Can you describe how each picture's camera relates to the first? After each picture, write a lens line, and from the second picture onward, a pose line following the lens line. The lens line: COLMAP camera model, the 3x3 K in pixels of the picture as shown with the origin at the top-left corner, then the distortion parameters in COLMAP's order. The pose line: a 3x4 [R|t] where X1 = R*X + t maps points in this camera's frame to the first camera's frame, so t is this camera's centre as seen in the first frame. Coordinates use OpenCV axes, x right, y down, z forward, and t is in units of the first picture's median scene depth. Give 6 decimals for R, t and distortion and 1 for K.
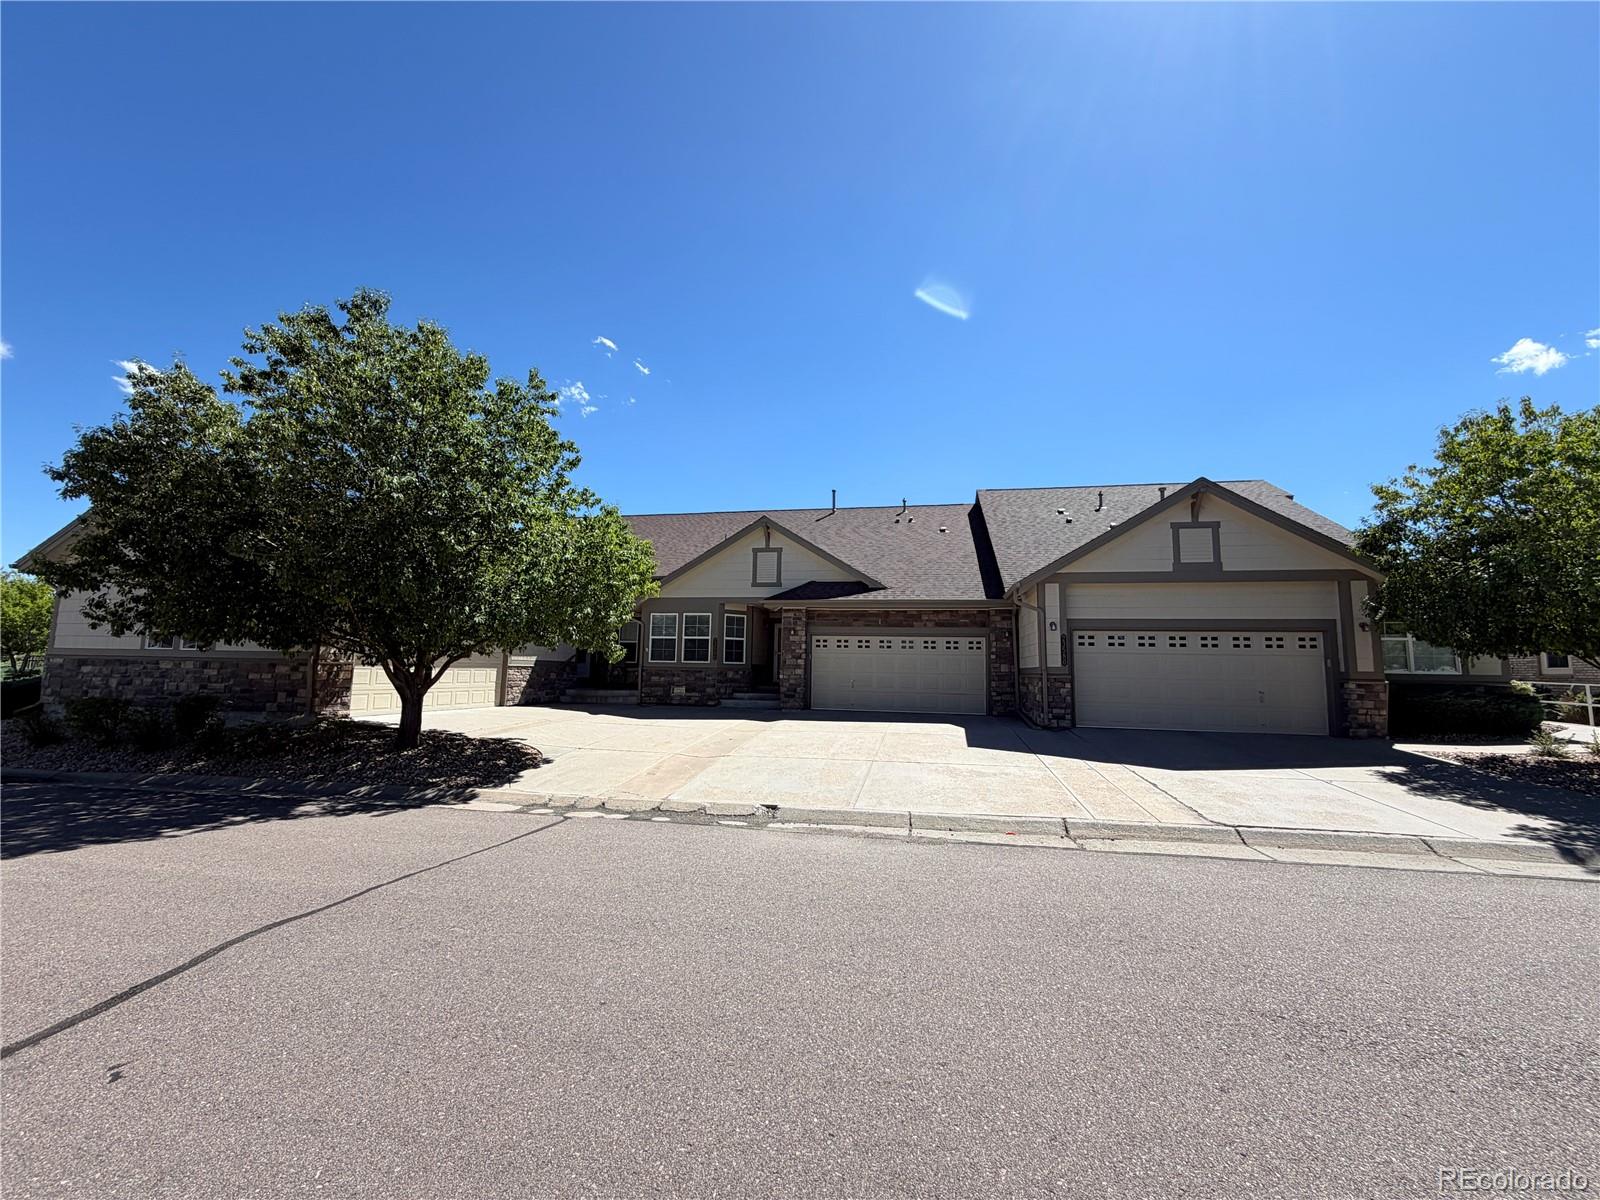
lens RADIAL K [[639.1, 0, 796.8], [0, 639.1, 598.8], [0, 0, 1]] dist [0.000561, -0.000354]
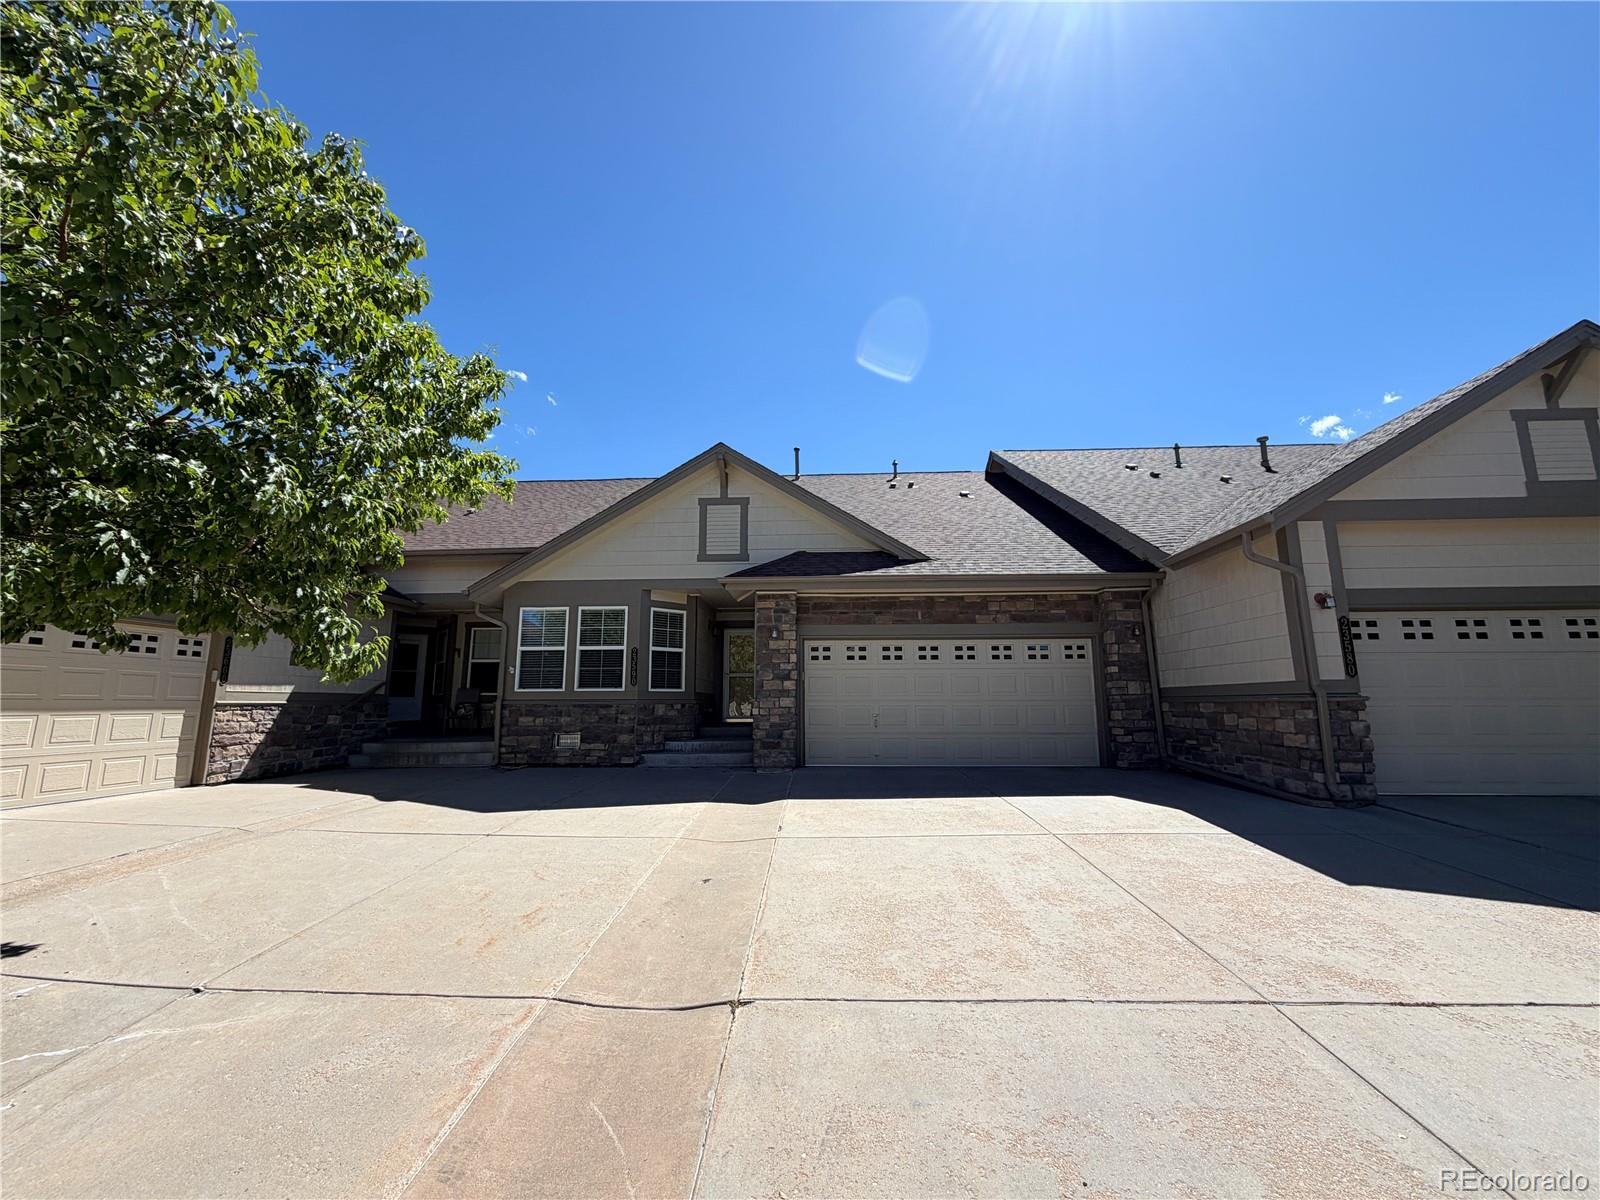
lens RADIAL K [[639.1, 0, 796.8], [0, 639.1, 598.8], [0, 0, 1]] dist [0.000561, -0.000354]
pose [[0.987764, 0.002059, 0.155940, -0.075882], [0.005653, 0.998783, -0.048996, 0.048276], [-0.155851, 0.049278, 0.986551, 0.416862]]
